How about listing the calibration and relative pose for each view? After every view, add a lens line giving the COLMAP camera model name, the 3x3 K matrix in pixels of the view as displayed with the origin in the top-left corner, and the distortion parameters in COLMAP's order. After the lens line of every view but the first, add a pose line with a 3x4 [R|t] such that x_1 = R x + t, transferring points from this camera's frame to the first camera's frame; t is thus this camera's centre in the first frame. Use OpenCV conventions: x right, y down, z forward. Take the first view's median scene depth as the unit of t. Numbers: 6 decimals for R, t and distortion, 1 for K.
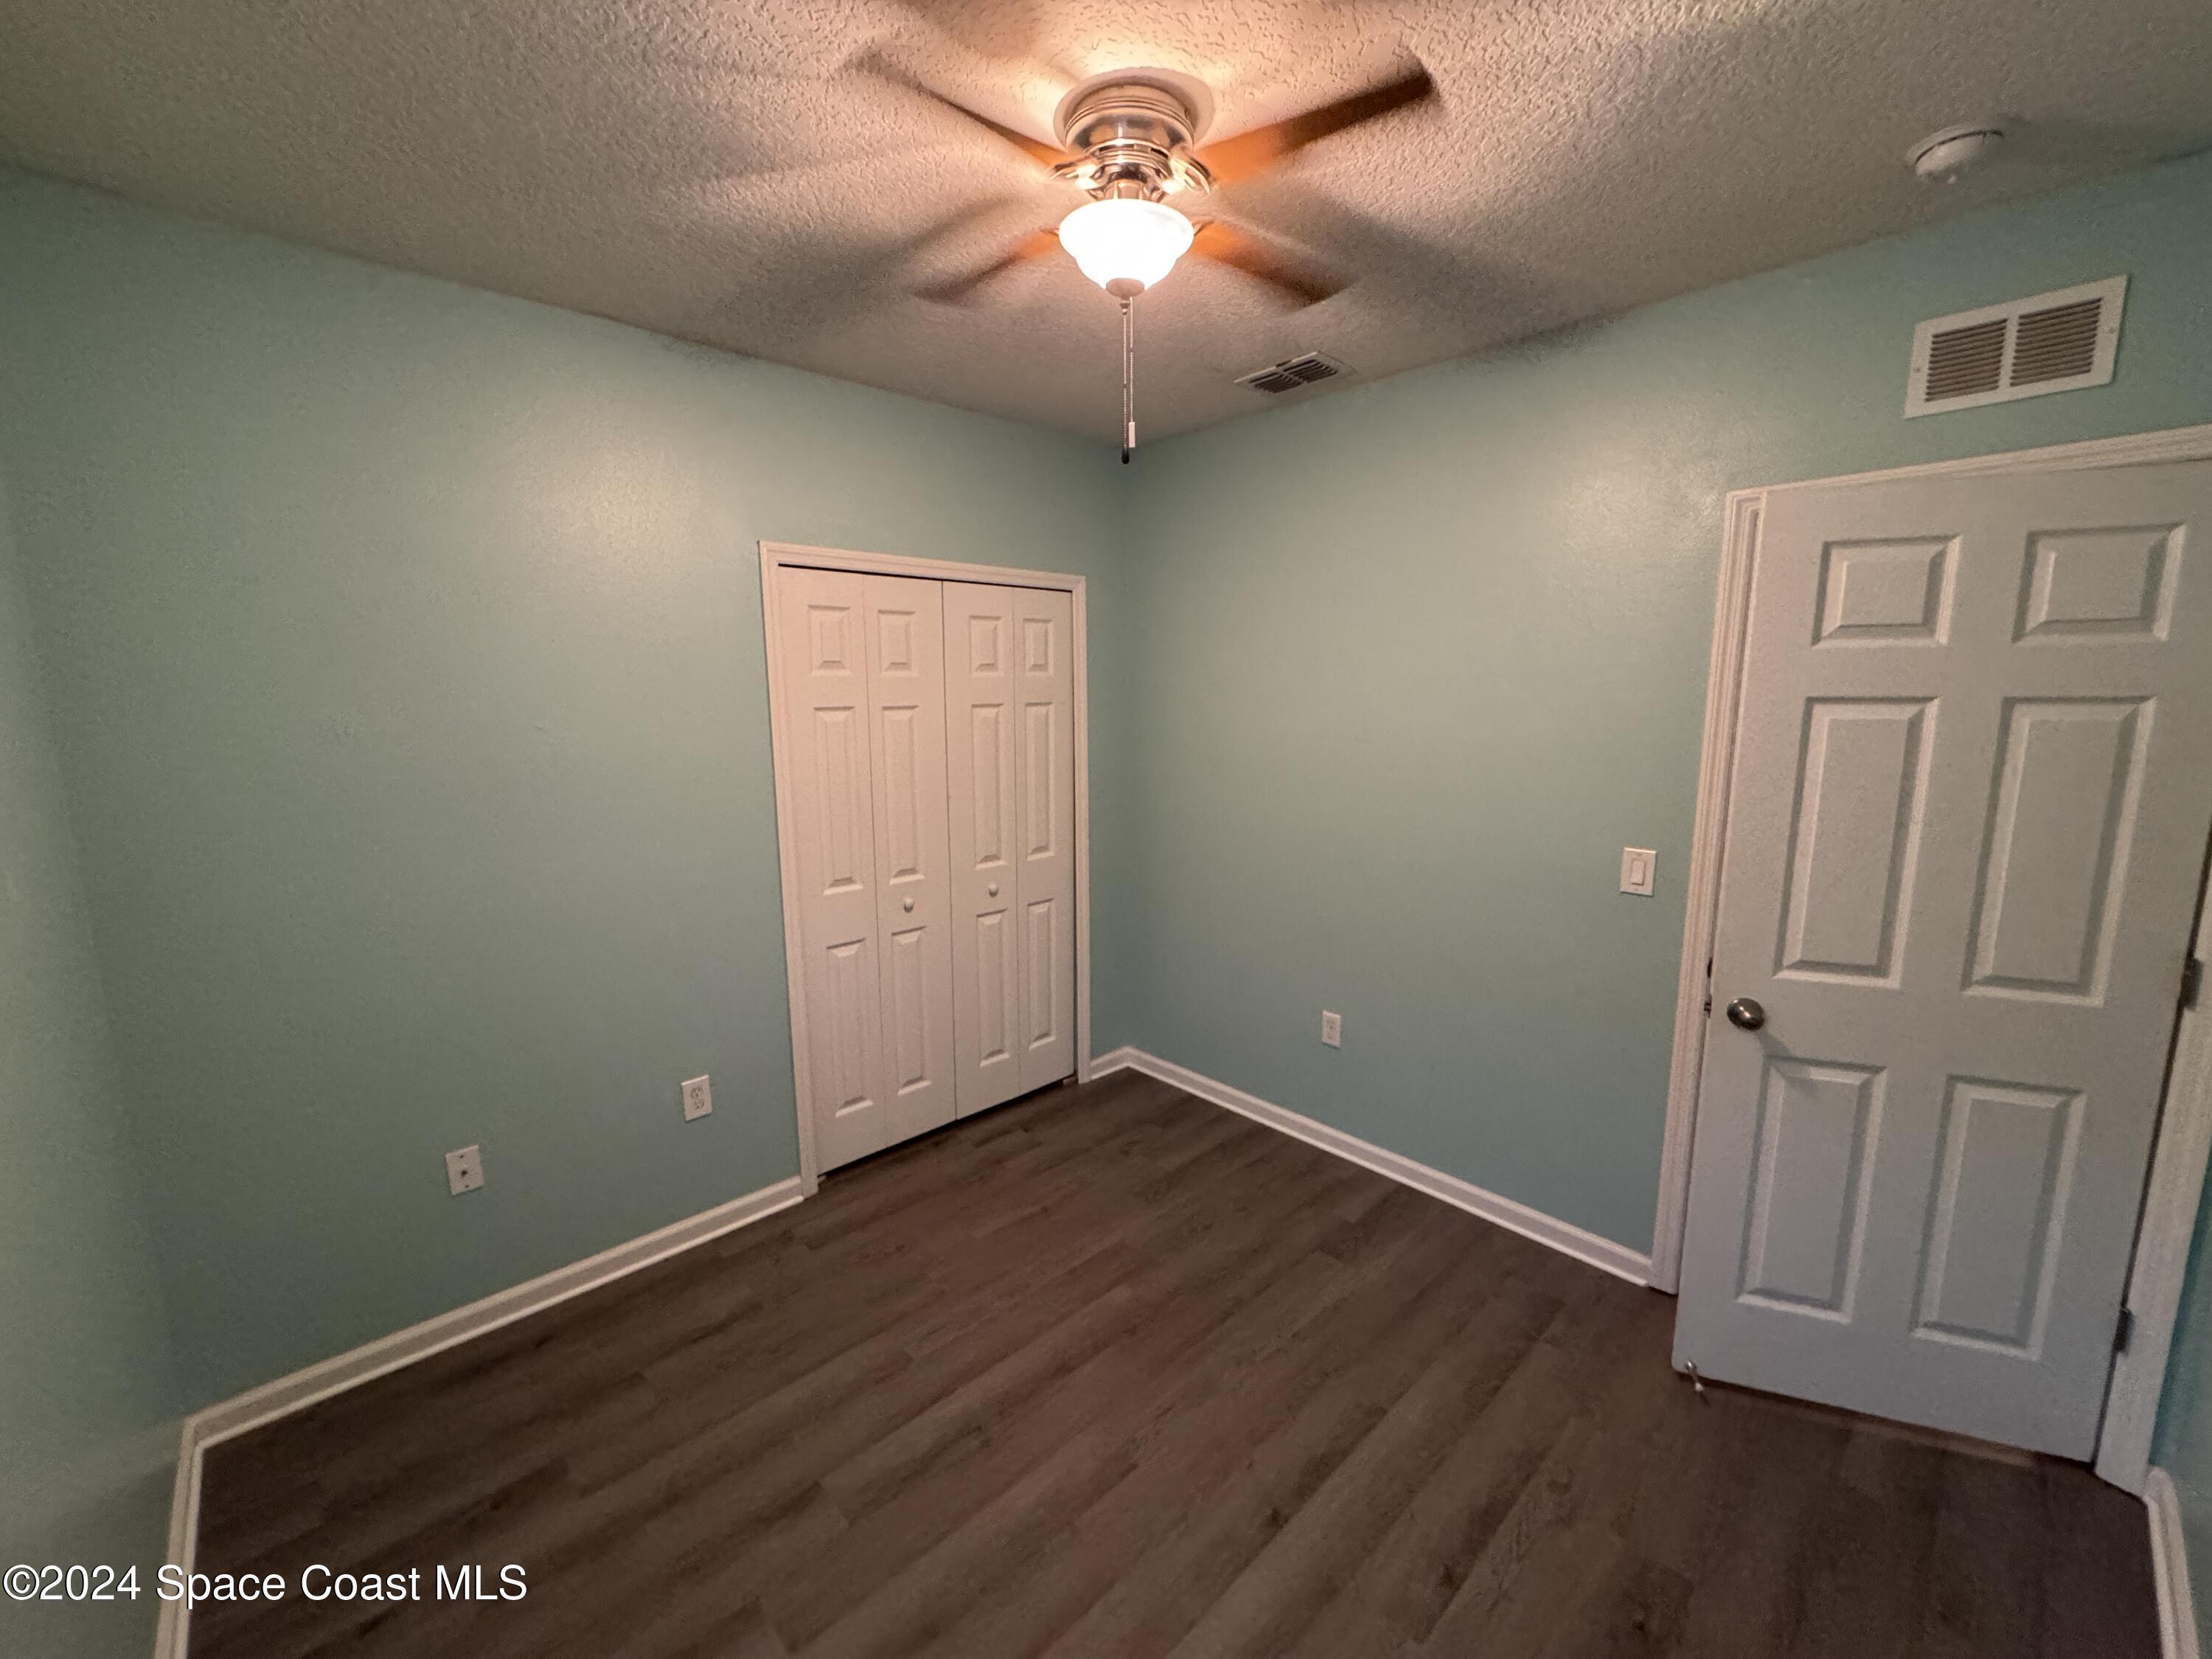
lens RADIAL K [[882.3, 0, 1102.0], [0, 882.3, 834.9], [0, 0, 1]] dist [0.001777, -0.000184]
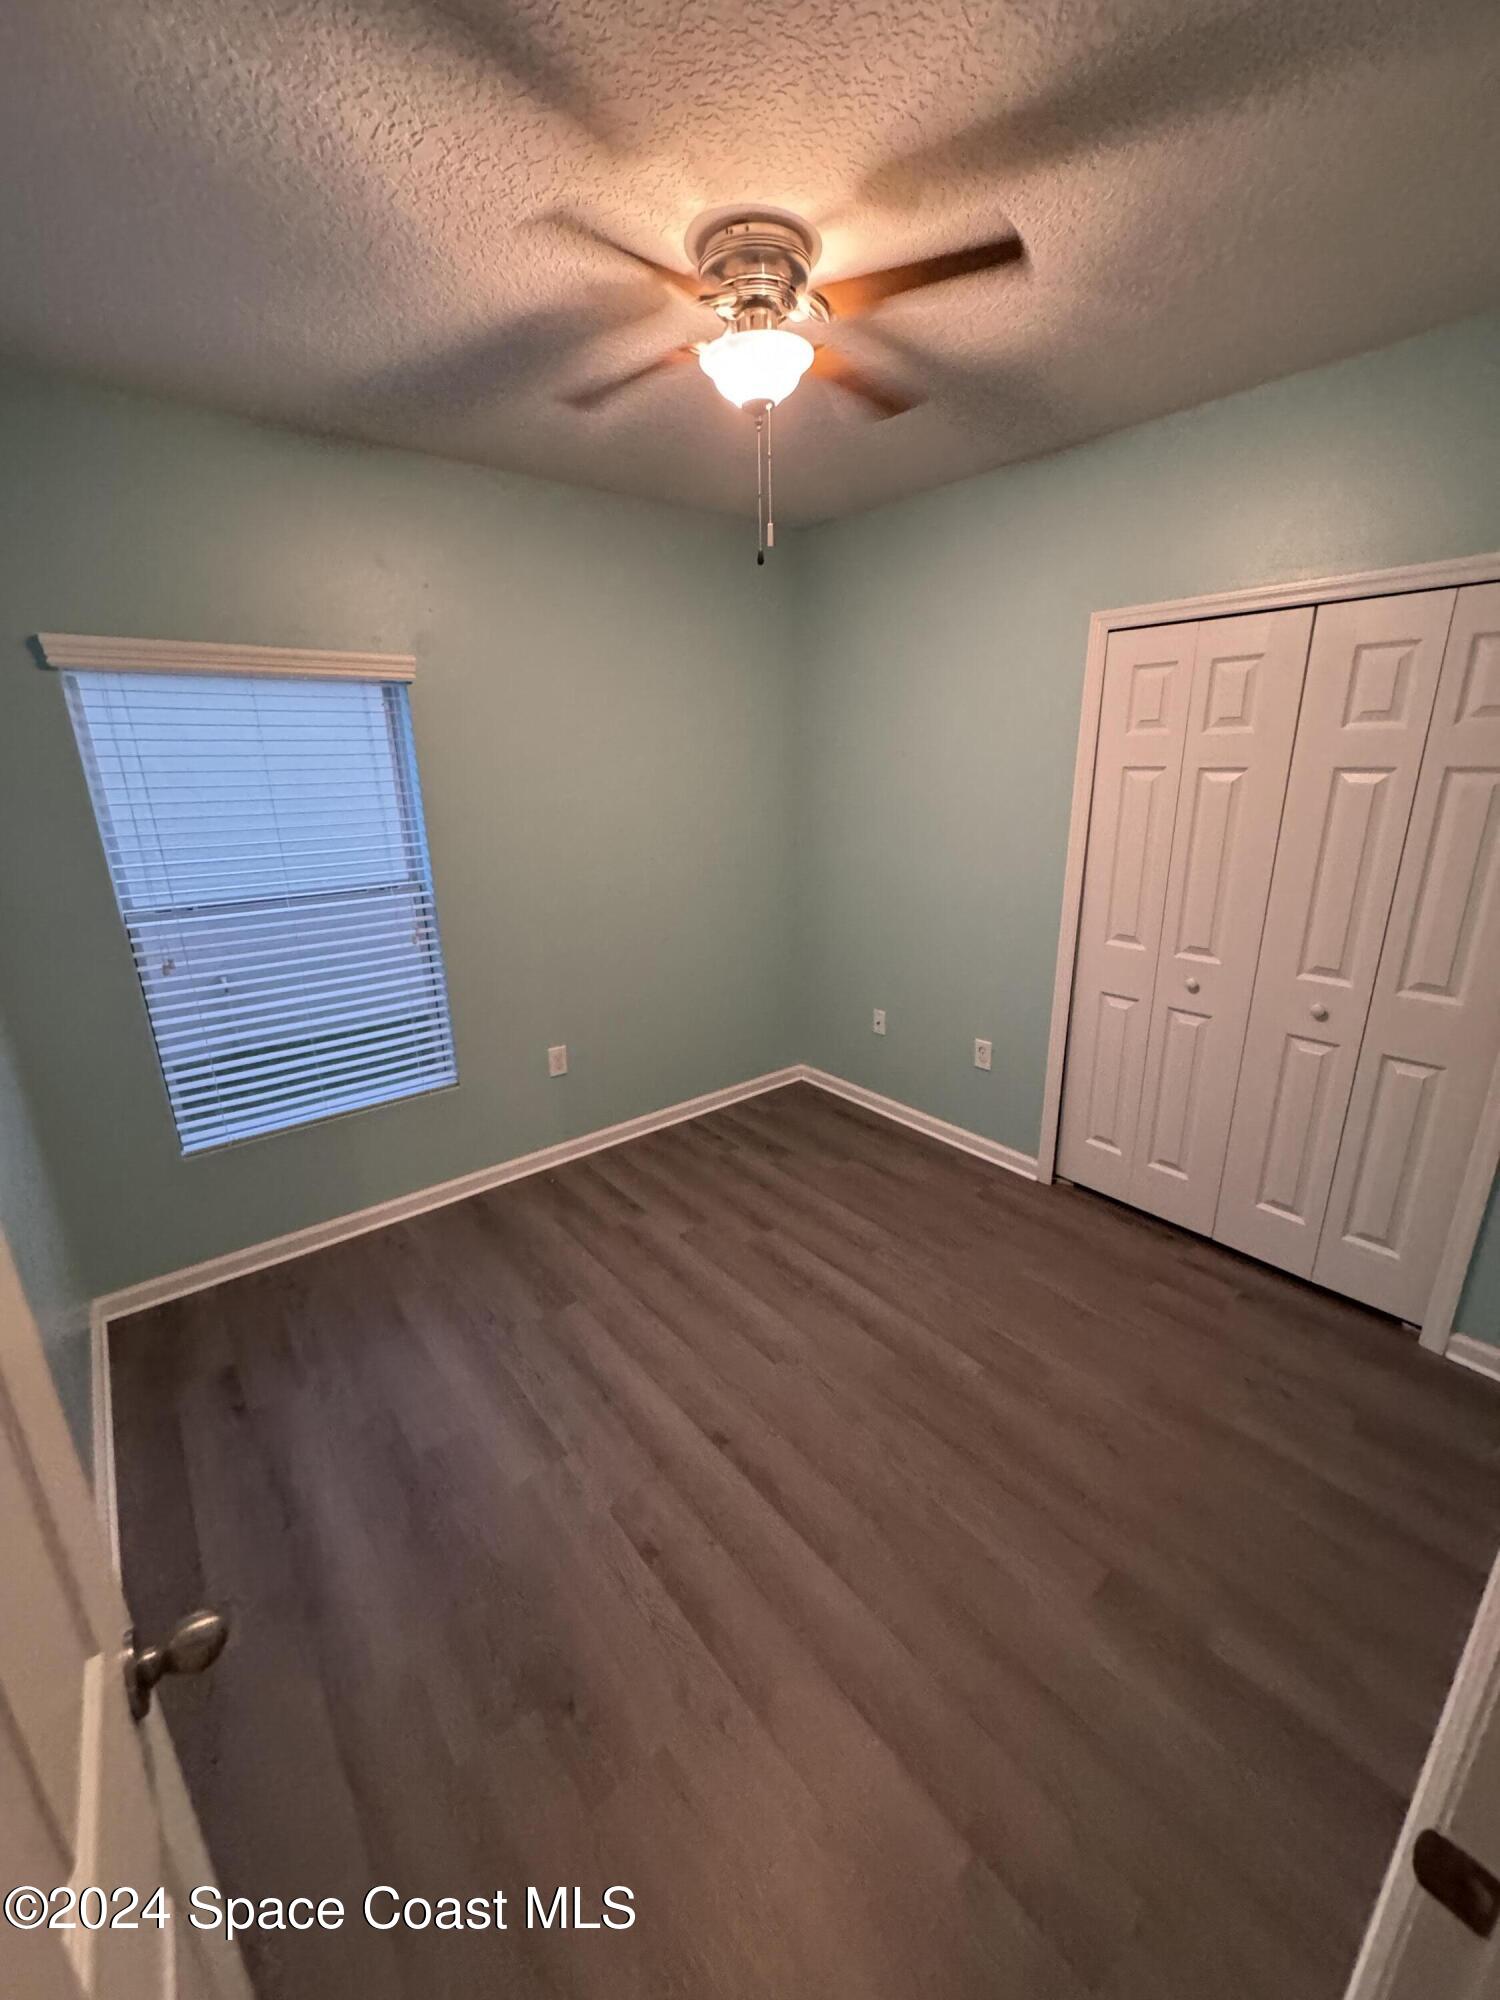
lens RADIAL K [[795.6, 0, 748.7], [0, 795.6, 1000.7], [0, 0, 1]] dist [-0.002896, 0.000314]
pose [[-0.073303, 0.302386, -0.950363, 0.827467], [-0.146519, 0.939321, 0.310174, -0.130685], [0.986488, 0.161983, -0.024550, 0.739604]]
